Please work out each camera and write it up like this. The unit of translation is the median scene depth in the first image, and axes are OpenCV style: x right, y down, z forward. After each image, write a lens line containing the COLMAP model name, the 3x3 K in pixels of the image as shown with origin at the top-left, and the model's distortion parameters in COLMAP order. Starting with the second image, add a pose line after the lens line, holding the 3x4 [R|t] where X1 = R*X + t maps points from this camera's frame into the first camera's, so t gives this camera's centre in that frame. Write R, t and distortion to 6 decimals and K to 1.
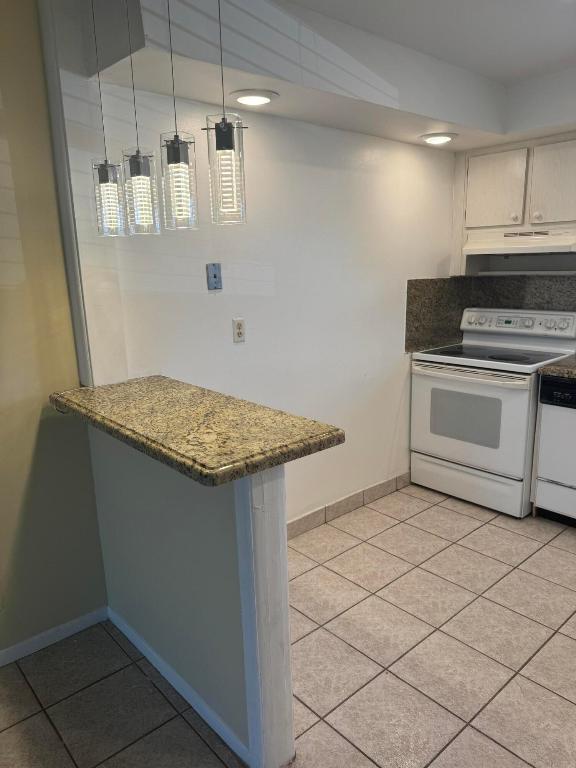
lens RADIAL K [[539.7, 0, 285.7], [0, 539.7, 387.9], [0, 0, 1]] dist [0.104268, -0.166546]
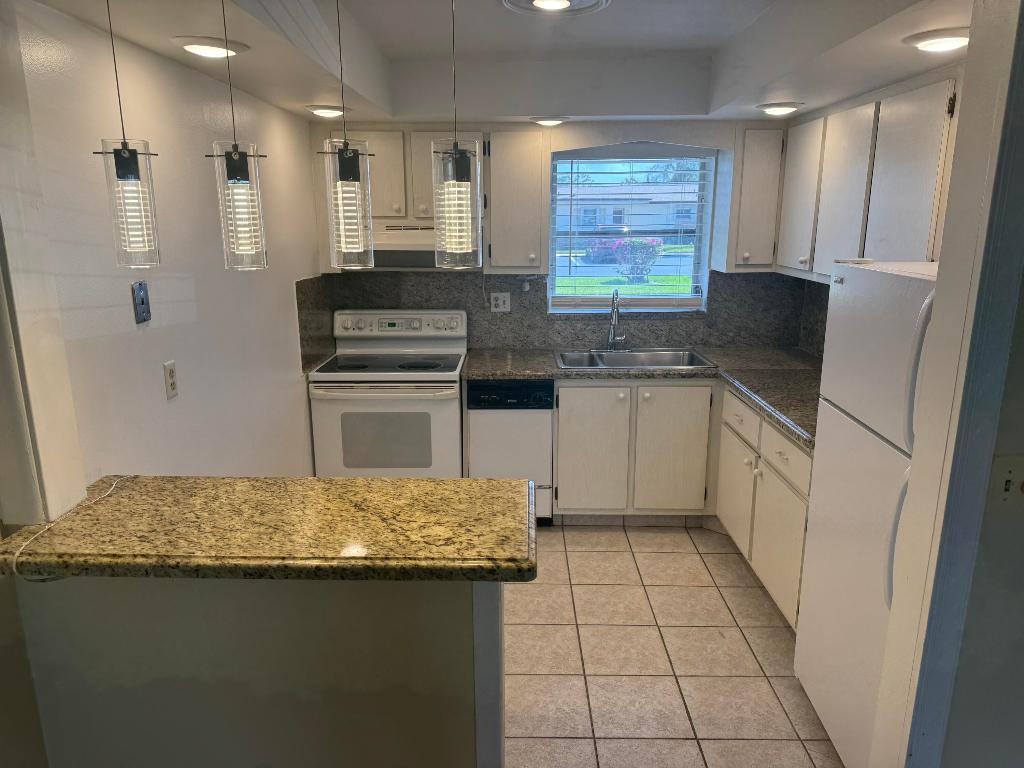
lens RADIAL K [[719.7, 0, 498.4], [0, 719.7, 389.2], [0, 0, 1]] dist [0.104268, -0.166546]
pose [[0.667723, -0.151731, 0.728782, -0.403217], [0.150419, 0.986313, 0.067532, -0.083189], [-0.729054, 0.064530, 0.681407, 0.105482]]
